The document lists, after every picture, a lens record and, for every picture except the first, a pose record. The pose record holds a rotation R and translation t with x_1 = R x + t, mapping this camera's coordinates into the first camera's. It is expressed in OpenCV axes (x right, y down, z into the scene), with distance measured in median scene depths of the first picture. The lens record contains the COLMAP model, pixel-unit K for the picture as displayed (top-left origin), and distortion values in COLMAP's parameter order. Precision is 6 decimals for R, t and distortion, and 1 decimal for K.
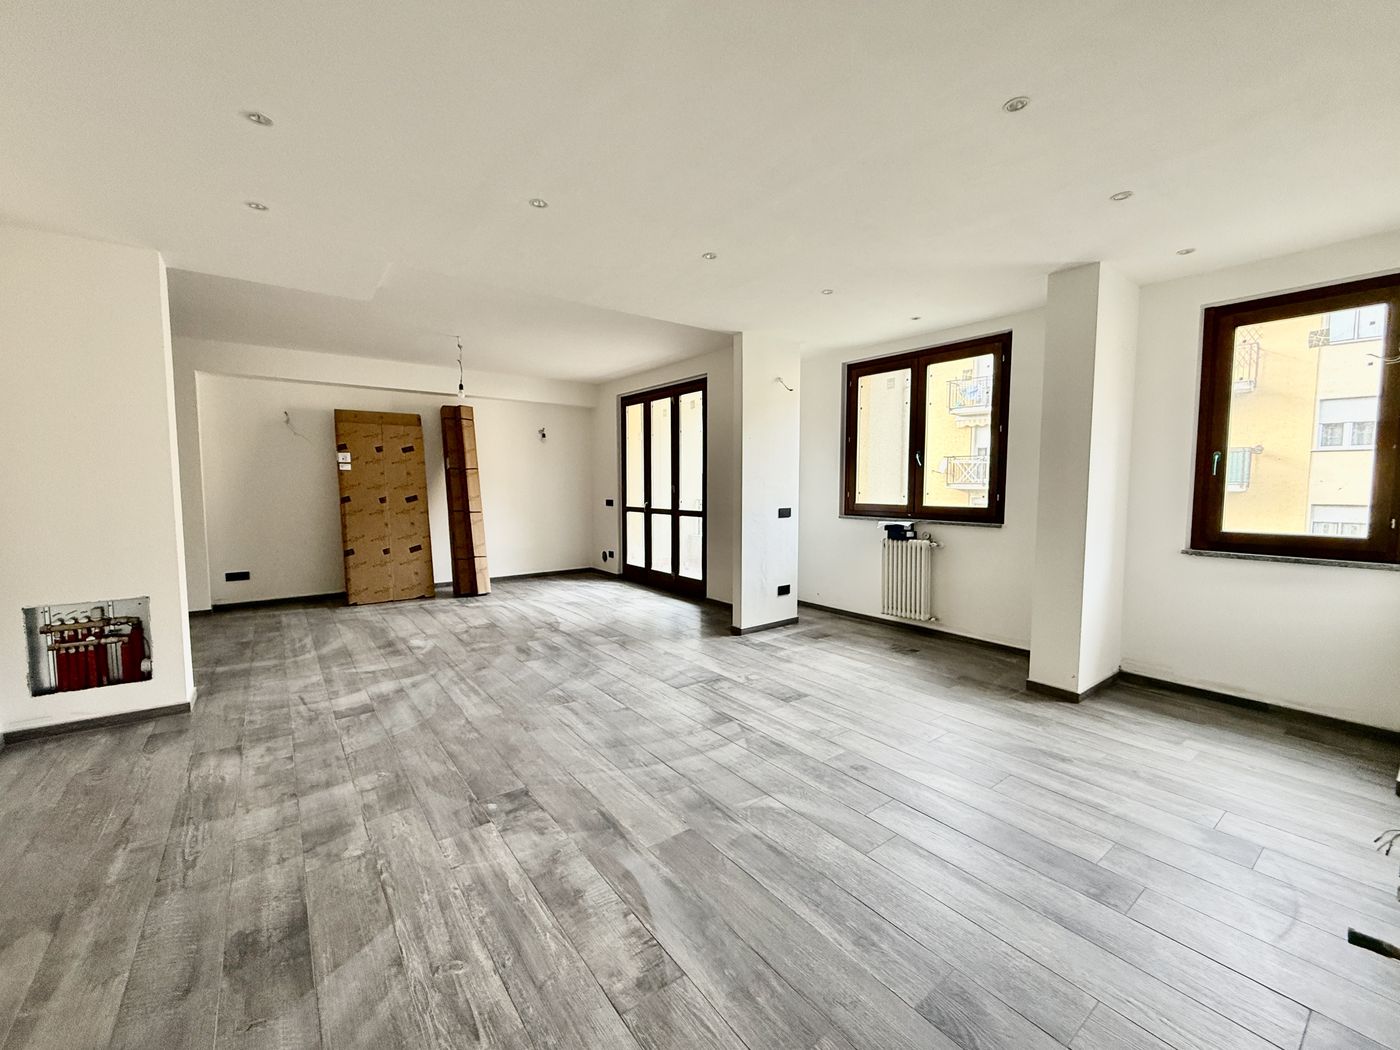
lens RADIAL K [[571.2, 0, 698.1], [0, 571.2, 525.0], [0, 0, 1]] dist [-0.000259, -0.000235]
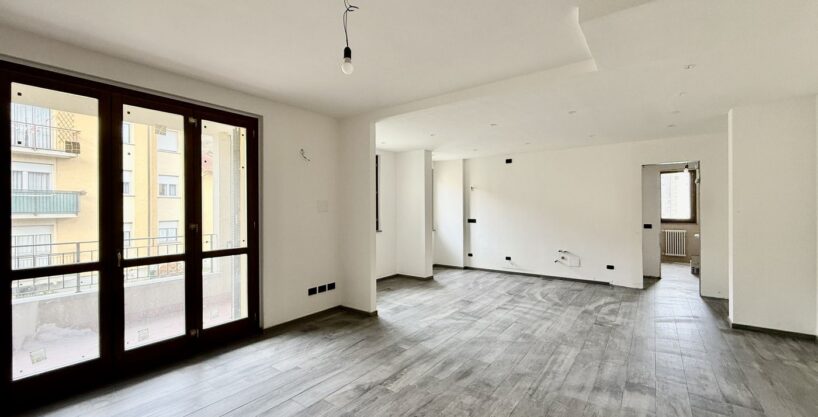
lens RADIAL K [[325.8, 0, 407.2], [0, 325.8, 208.0], [0, 0, 1]] dist [0.000078, -0.000179]
pose [[-0.275589, 0.002063, 0.961273, -0.892871], [0.076411, 0.996880, 0.019767, -0.118985], [-0.958234, 0.078900, -0.274887, 1.277178]]
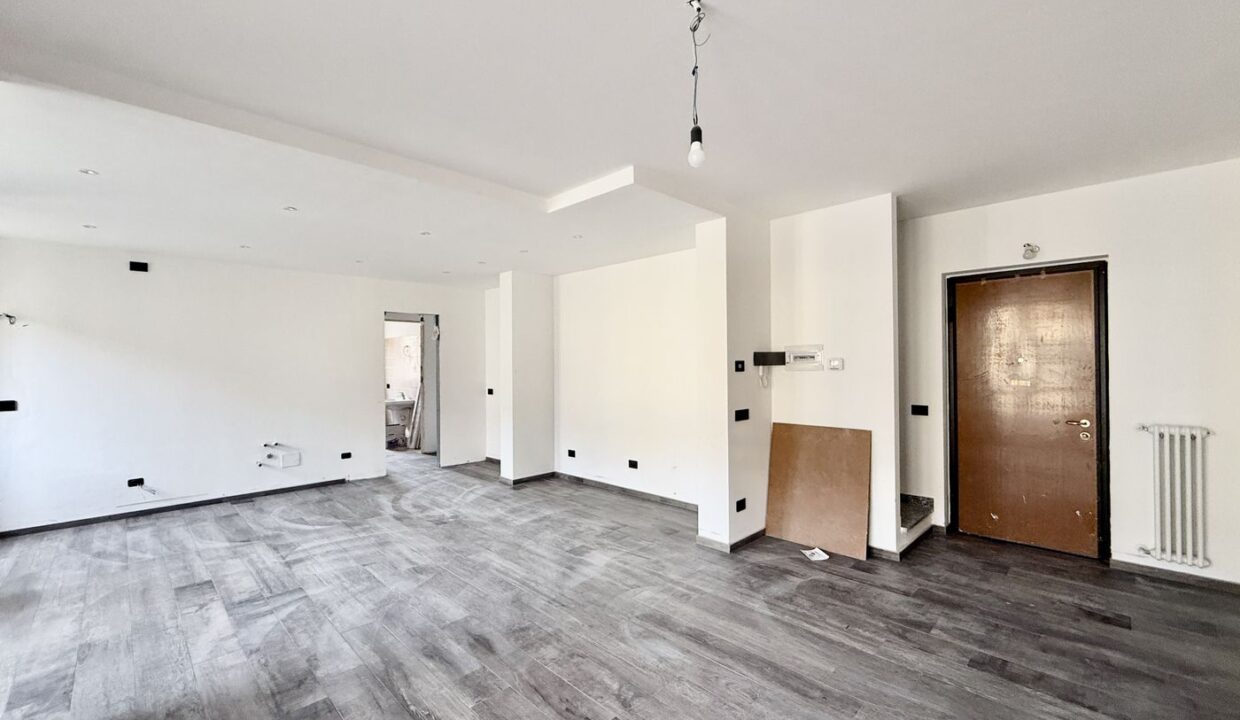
lens RADIAL K [[503.3, 0, 618.6], [0, 503.3, 360.3], [0, 0, 1]] dist [-0.000004, 0.000020]
pose [[-0.990085, 0.006823, -0.140304, -0.394101], [-0.002716, 0.997703, 0.067683, -0.150055], [0.140444, 0.067393, -0.987792, 1.609245]]
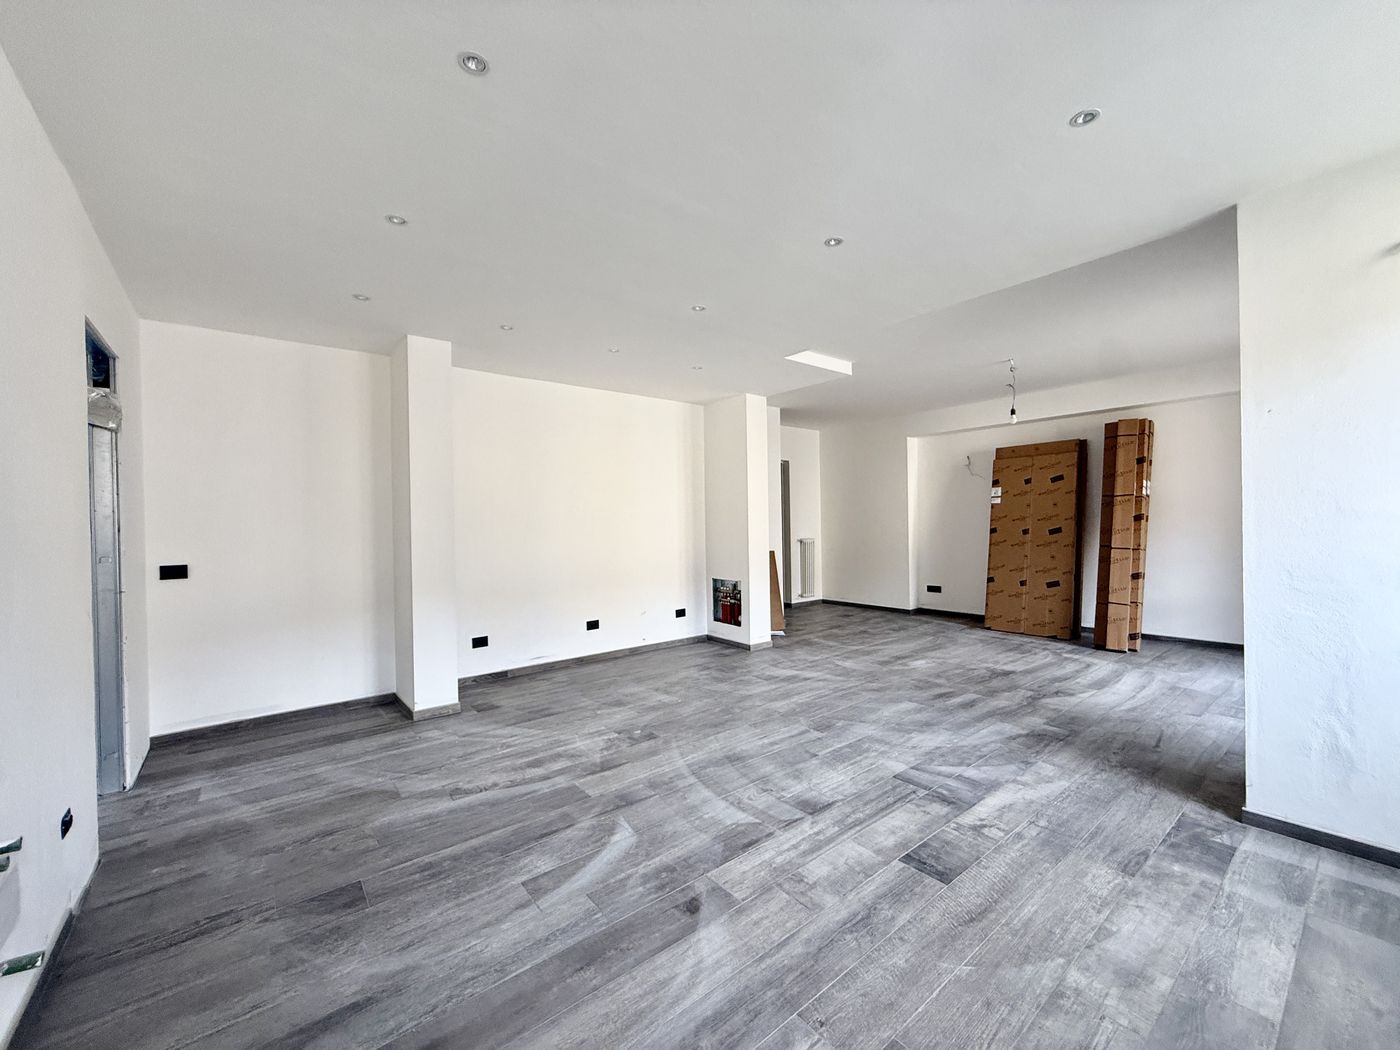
lens RADIAL K [[557.6, 0, 697.9], [0, 557.6, 524.8], [0, 0, 1]] dist [-0.000817, 0.000026]
pose [[0.027173, 0.003344, -0.999625, 0.593513], [-0.056398, 0.998407, 0.001807, -0.036112], [0.998039, 0.056327, 0.027319, 0.575788]]
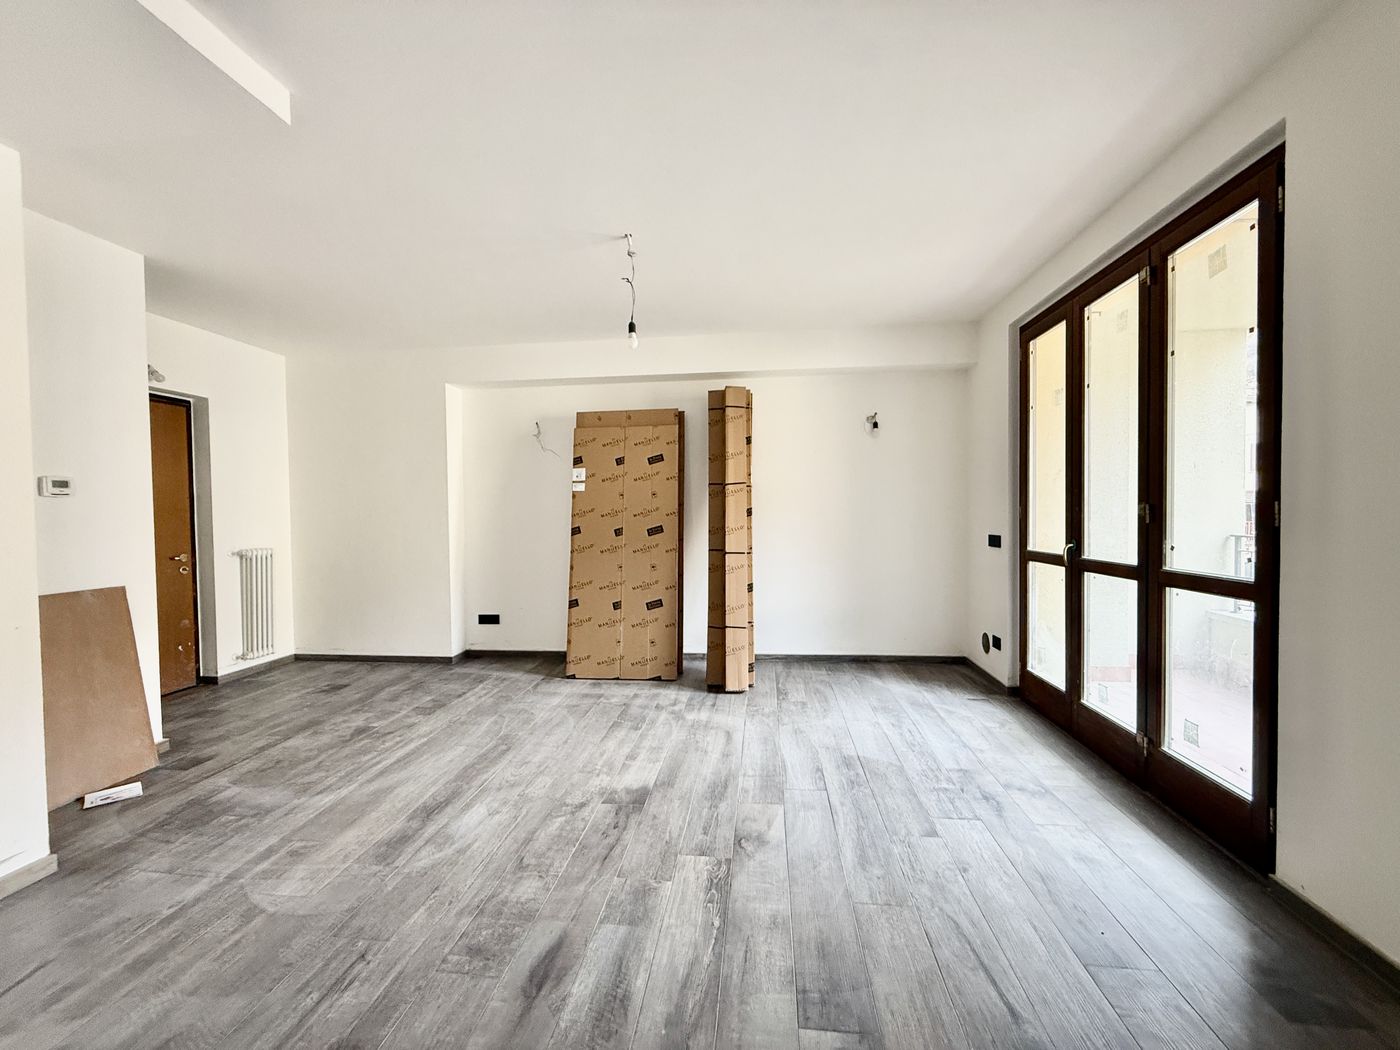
lens RADIAL K [[557.6, 0, 697.9], [0, 557.6, 524.8], [0, 0, 1]] dist [-0.000817, 0.000026]
pose [[0.722608, 0.005709, -0.691235, -0.004103], [-0.037079, 0.998846, -0.030512, -0.050596], [0.690263, 0.047678, 0.721986, 0.820945]]
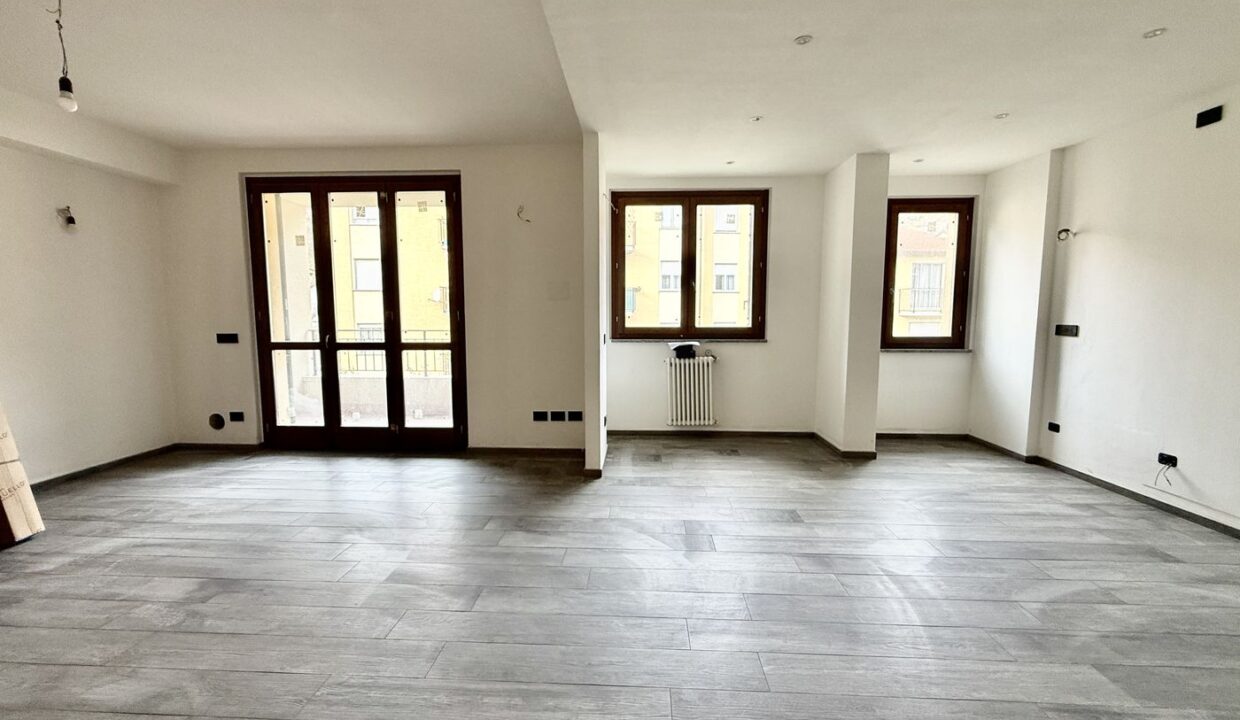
lens RADIAL K [[503.3, 0, 618.6], [0, 503.3, 360.3], [0, 0, 1]] dist [-0.000004, 0.000020]
pose [[0.642266, -0.075800, 0.762724, -0.555267], [0.057487, 0.997059, 0.050680, -0.031229], [-0.764323, 0.011297, 0.644735, 0.522223]]
